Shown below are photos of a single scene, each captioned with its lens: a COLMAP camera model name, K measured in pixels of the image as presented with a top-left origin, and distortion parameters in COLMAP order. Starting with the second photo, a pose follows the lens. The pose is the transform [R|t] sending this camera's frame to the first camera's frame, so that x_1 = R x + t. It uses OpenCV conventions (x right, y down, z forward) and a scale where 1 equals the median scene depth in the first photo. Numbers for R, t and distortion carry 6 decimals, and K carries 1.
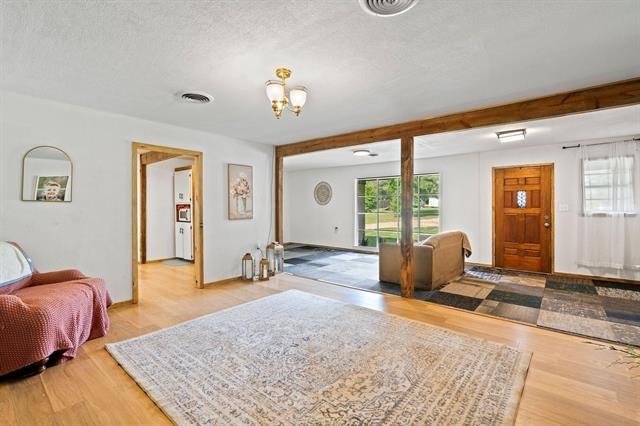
lens RADIAL K [[294.1, 0, 317.7], [0, 294.1, 208.8], [0, 0, 1]] dist [-0.001216, 0.001111]
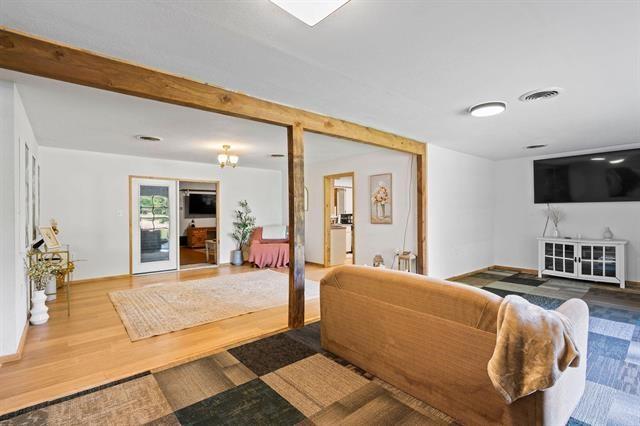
lens RADIAL K [[294.1, 0, 314.9], [0, 294.1, 216.0], [0, 0, 1]] dist [-0.001216, 0.001111]
pose [[-0.164998, 0.010947, -0.986233, 1.248271], [-0.003082, 0.999928, 0.011614, -0.008270], [0.986289, 0.004956, -0.164952, 1.358903]]
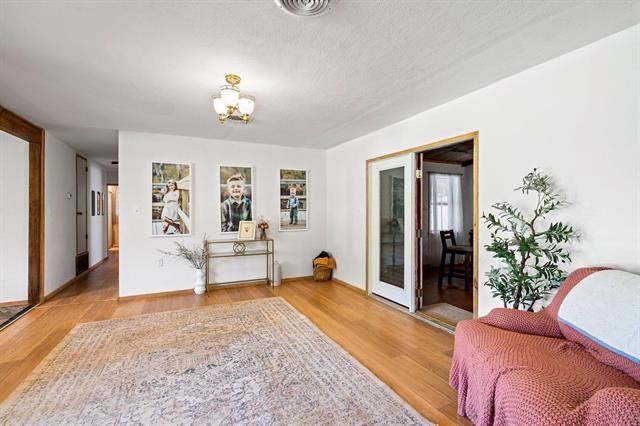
lens RADIAL K [[294.1, 0, 323.6], [0, 294.1, 210.5], [0, 0, 1]] dist [-0.001216, 0.001111]
pose [[-0.919328, 0.002213, 0.393485, -0.566630], [0.006244, 0.999940, 0.008963, -0.013452], [-0.393442, 0.010697, -0.919287, 1.276286]]
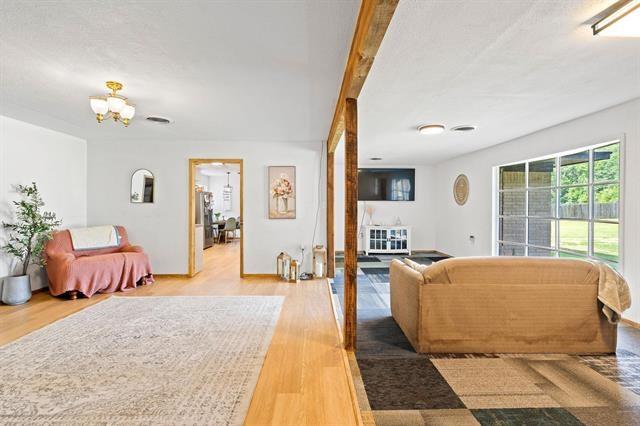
lens RADIAL K [[294.1, 0, 314.9], [0, 294.1, 208.1], [0, 0, 1]] dist [-0.001216, 0.001111]
pose [[0.657958, 0.004403, -0.753042, 0.856585], [-0.008992, 0.999958, -0.002010, -0.001424], [0.753001, 0.008094, 0.657969, 0.591803]]
